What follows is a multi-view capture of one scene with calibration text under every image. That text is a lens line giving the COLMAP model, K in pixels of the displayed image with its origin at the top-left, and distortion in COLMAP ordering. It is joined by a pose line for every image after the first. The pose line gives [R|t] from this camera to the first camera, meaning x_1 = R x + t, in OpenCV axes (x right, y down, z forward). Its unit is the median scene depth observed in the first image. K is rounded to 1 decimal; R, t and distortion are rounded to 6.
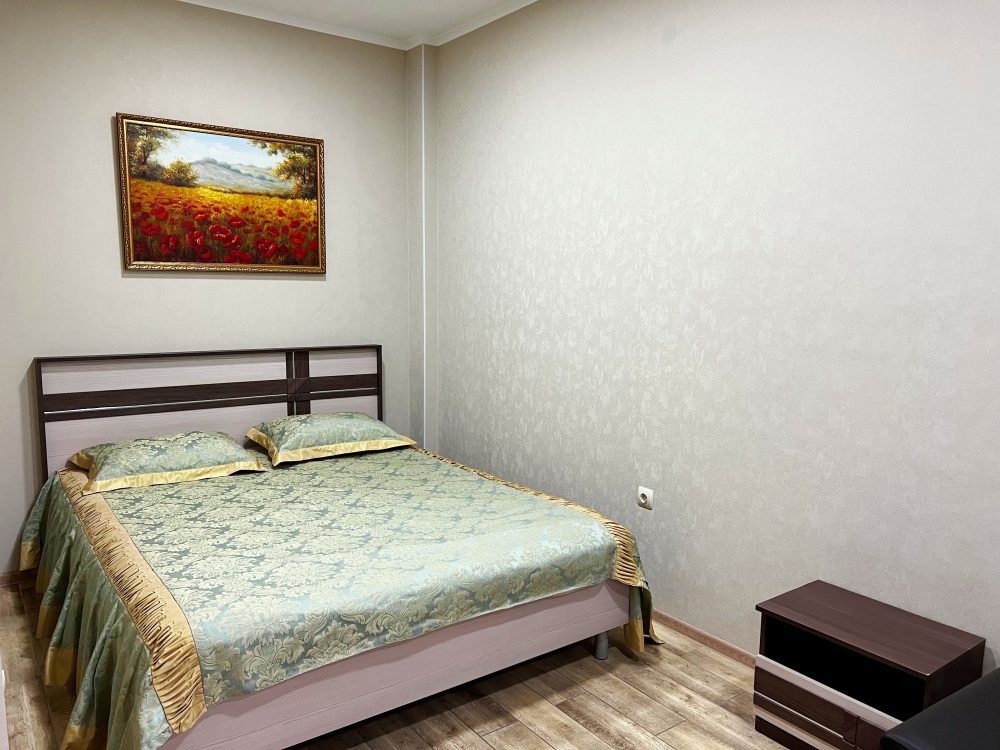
lens RADIAL K [[748.2, 0, 492.9], [0, 748.2, 372.8], [0, 0, 1]] dist [0.113886, -0.133681]
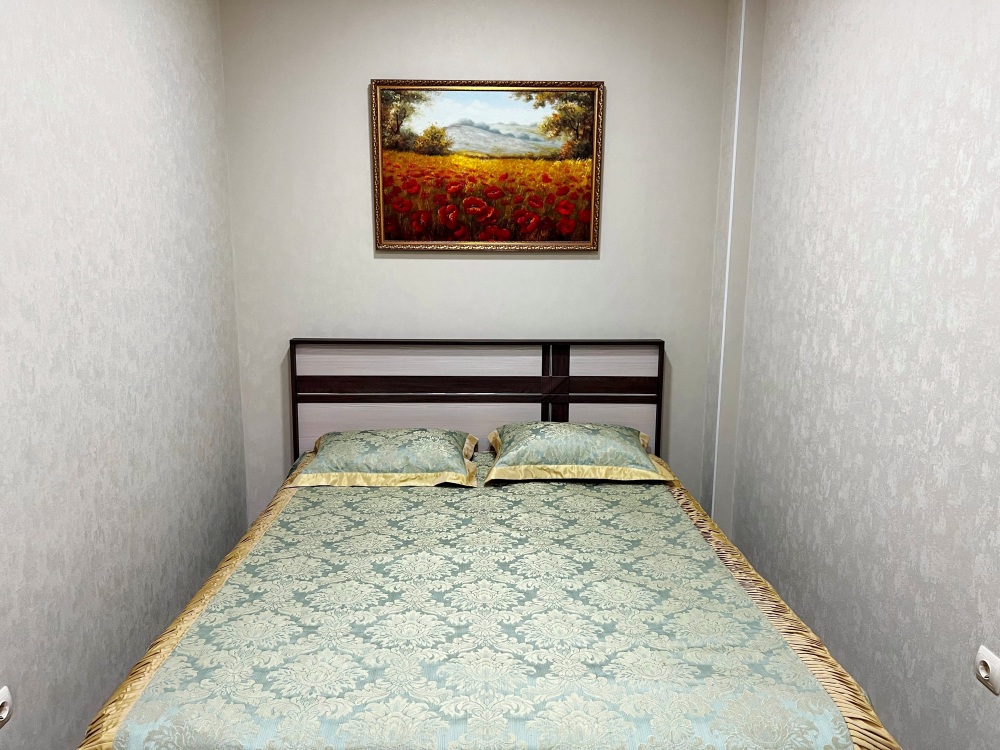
lens RADIAL K [[748.2, 0, 492.9], [0, 748.2, 372.8], [0, 0, 1]] dist [0.113886, -0.133681]
pose [[0.831363, 0.086374, -0.548977, 0.158043], [-0.062766, 0.996121, 0.061673, -0.048367], [0.552174, -0.016815, 0.833559, 0.291345]]
